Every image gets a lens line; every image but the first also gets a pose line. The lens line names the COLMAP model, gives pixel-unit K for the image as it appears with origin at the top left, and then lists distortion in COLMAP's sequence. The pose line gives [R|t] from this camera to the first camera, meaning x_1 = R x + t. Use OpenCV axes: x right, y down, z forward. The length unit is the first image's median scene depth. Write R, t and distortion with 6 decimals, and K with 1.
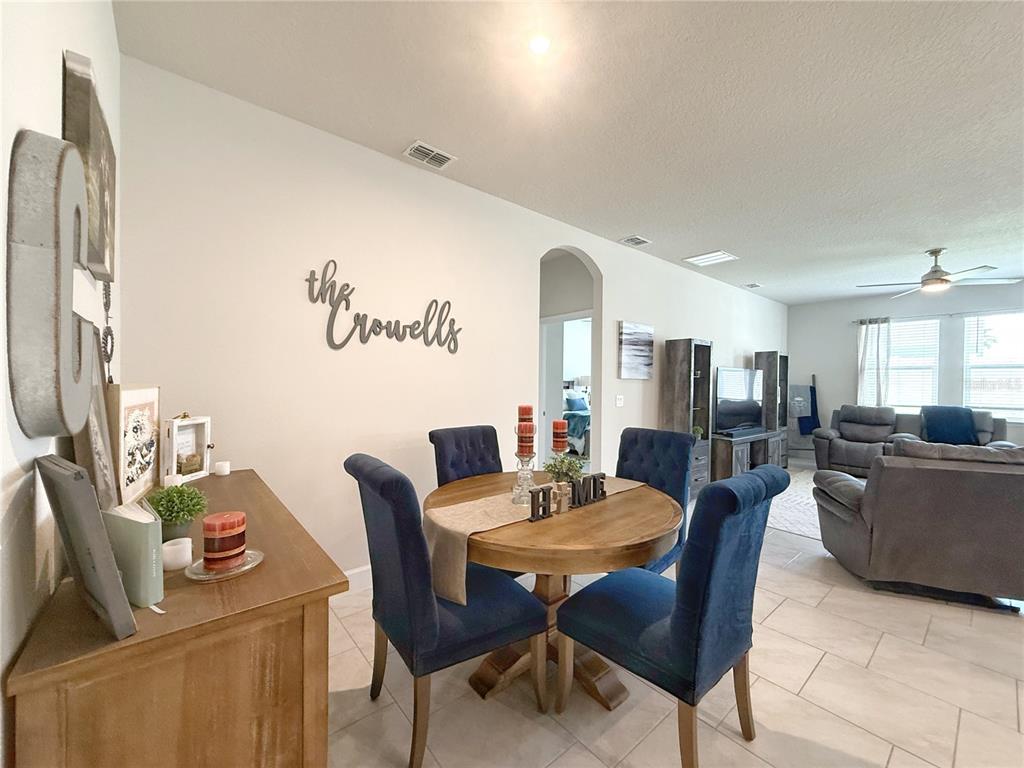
lens RADIAL K [[408.1, 0, 510.4], [0, 408.1, 384.8], [0, 0, 1]] dist [-0.000245, 0.000447]
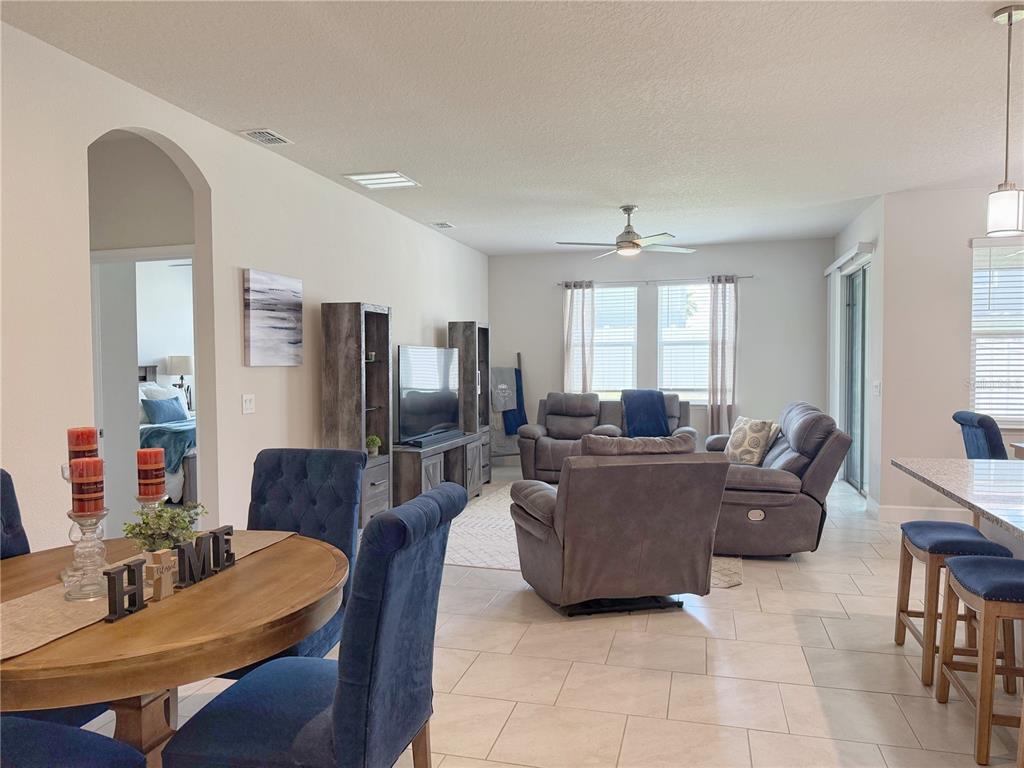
lens RADIAL K [[712.9, 0, 511.6], [0, 712.9, 387.1], [0, 0, 1]] dist [0.148717, -0.273712]
pose [[0.816014, -0.035752, 0.576925, -0.041430], [0.018721, 0.999196, 0.035442, -0.022690], [-0.577728, -0.018121, 0.816028, -0.124732]]
